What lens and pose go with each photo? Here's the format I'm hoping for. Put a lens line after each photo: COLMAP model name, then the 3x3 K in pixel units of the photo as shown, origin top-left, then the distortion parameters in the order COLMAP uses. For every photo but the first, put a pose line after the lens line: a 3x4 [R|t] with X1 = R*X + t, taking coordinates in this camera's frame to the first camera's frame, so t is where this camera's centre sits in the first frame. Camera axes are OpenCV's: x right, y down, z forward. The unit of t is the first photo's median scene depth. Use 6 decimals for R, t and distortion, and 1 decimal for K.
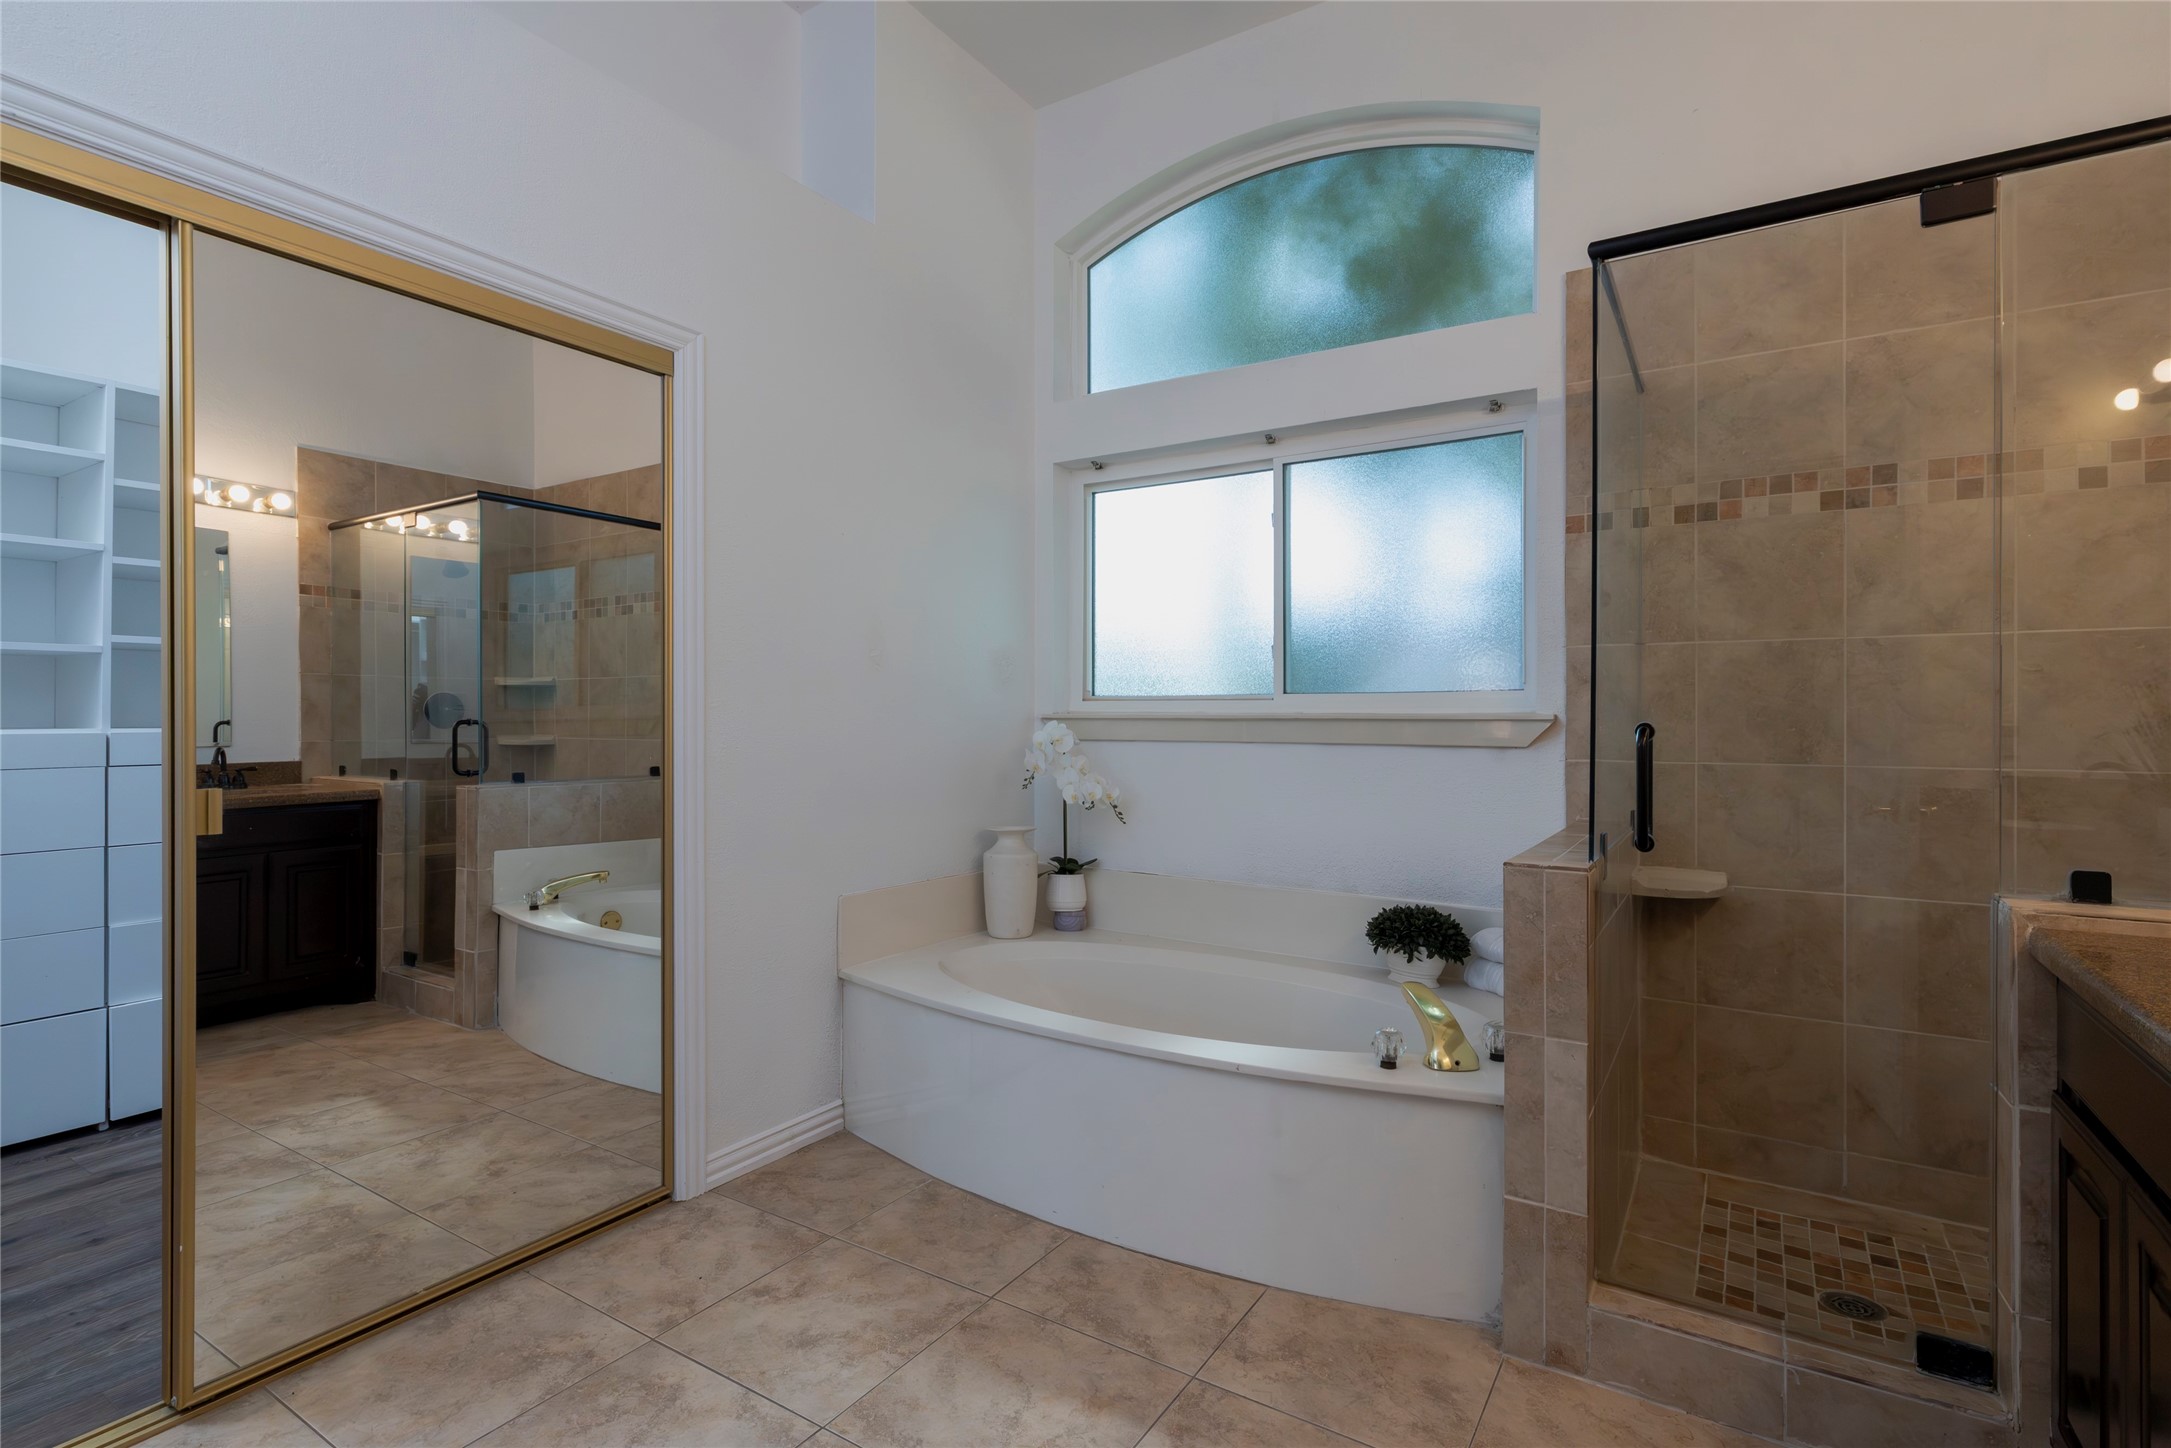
lens RADIAL K [[1061.1, 0, 1101.5], [0, 1061.1, 711.6], [0, 0, 1]] dist [0.001680, 0.000718]
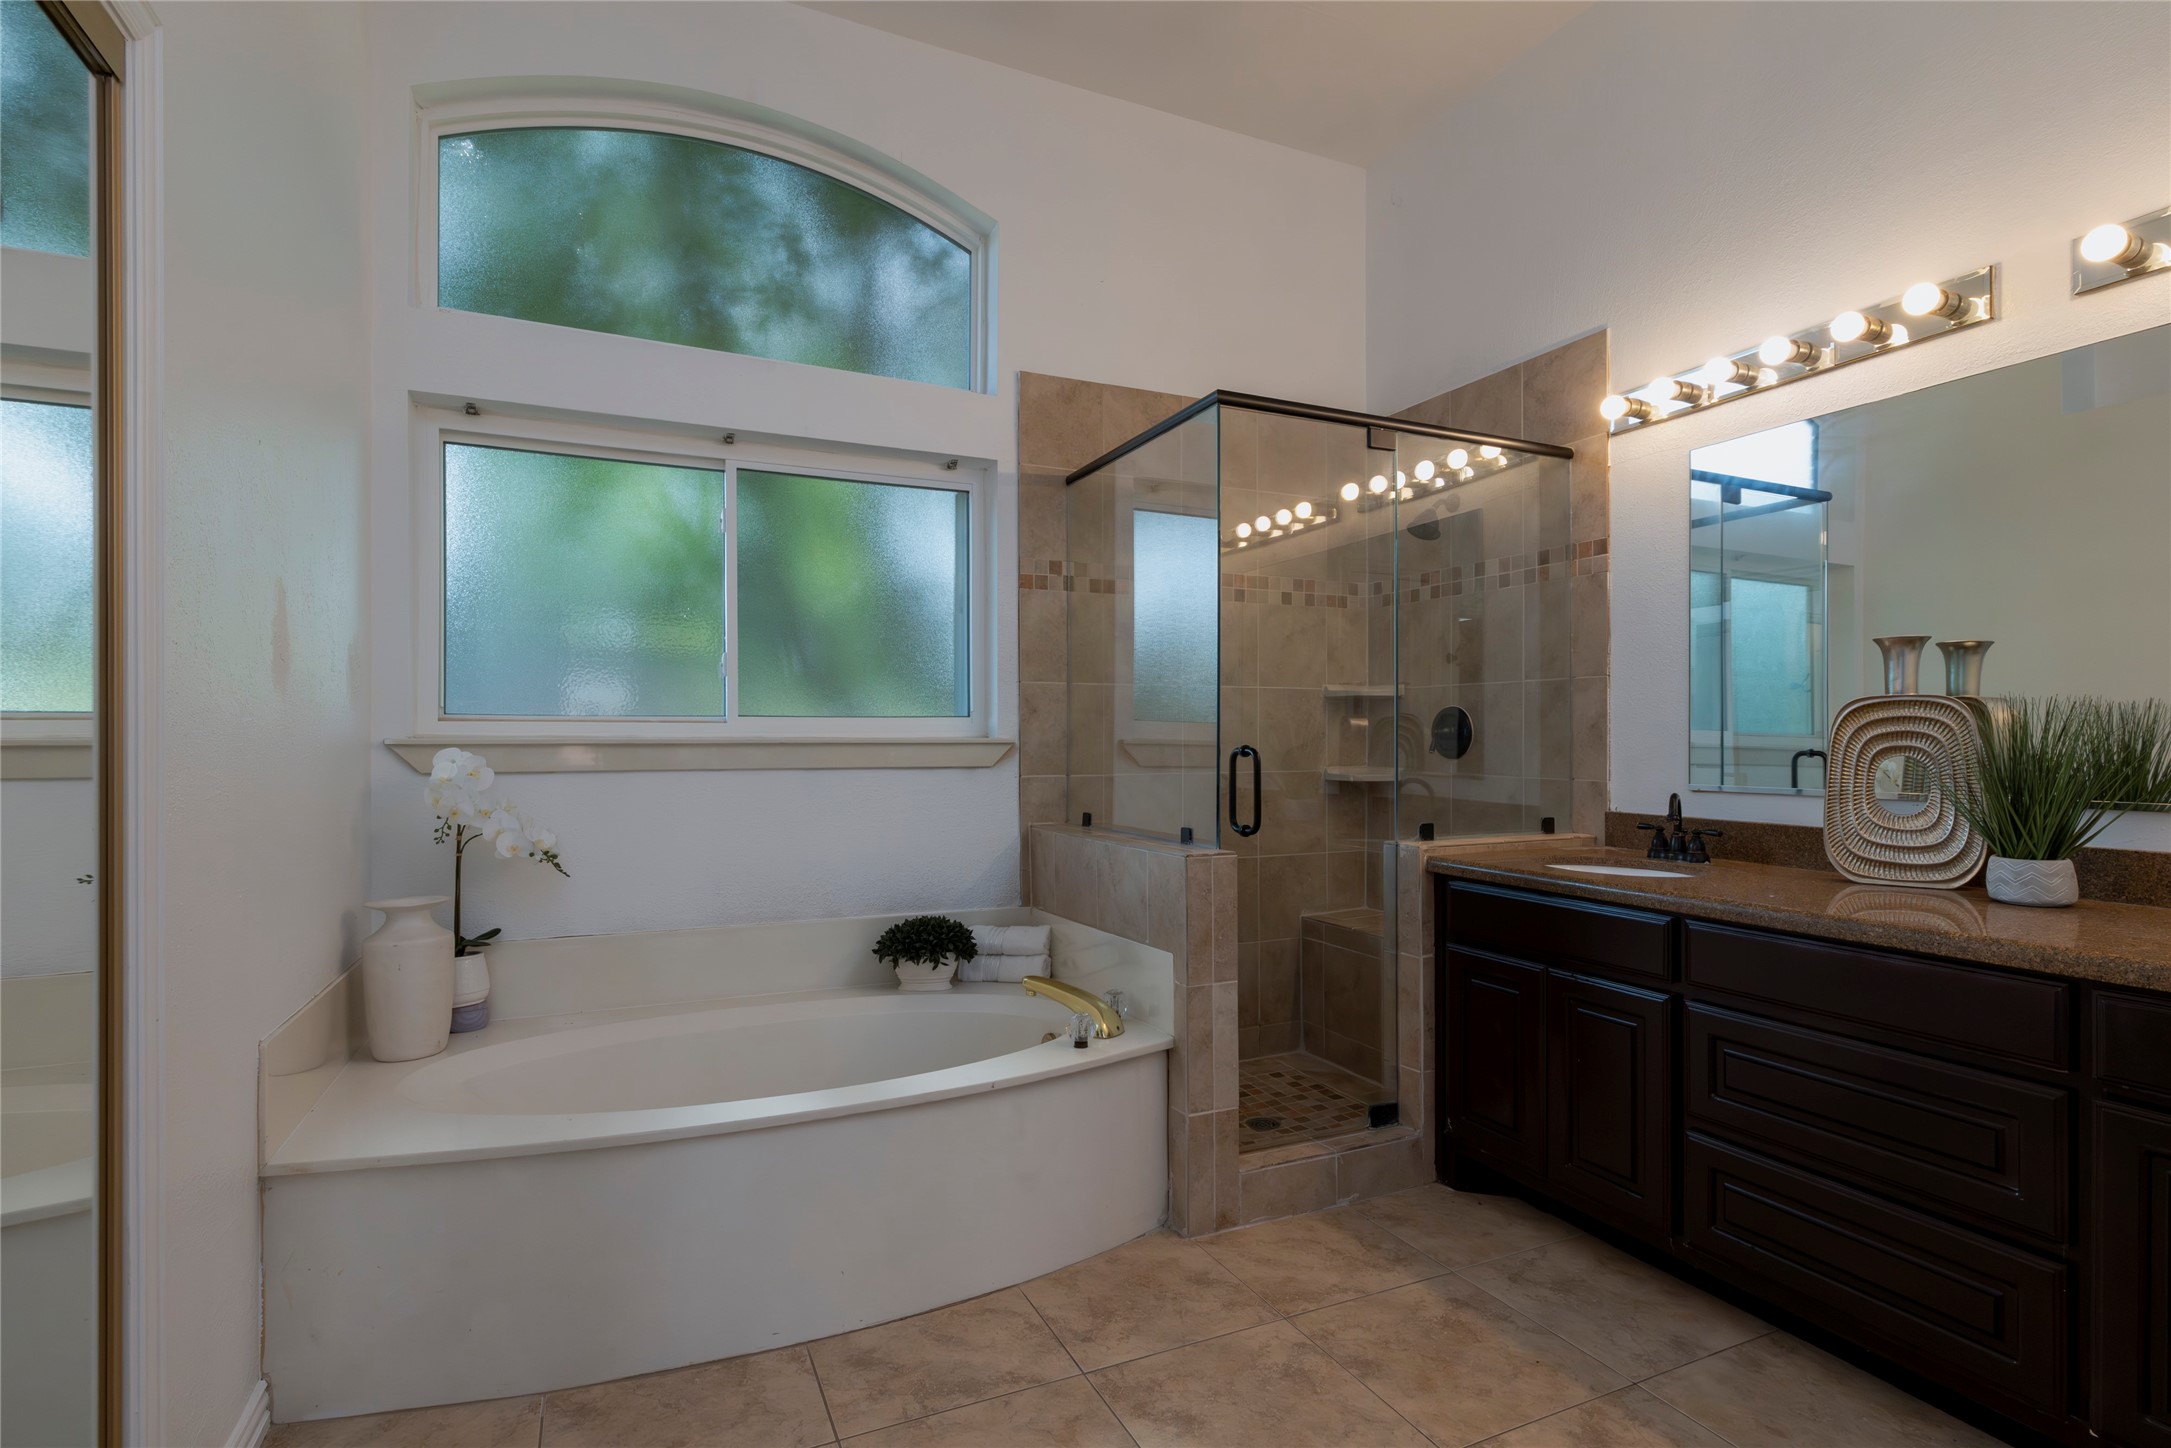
lens RADIAL K [[1061.1, 0, 1086.6], [0, 1061.1, 732.3], [0, 0, 1]] dist [0.001680, 0.000718]
pose [[0.528606, 0.002003, 0.848865, -0.717159], [-0.001424, 0.999998, -0.001473, -0.003209], [-0.848866, -0.000430, 0.528608, 0.398038]]
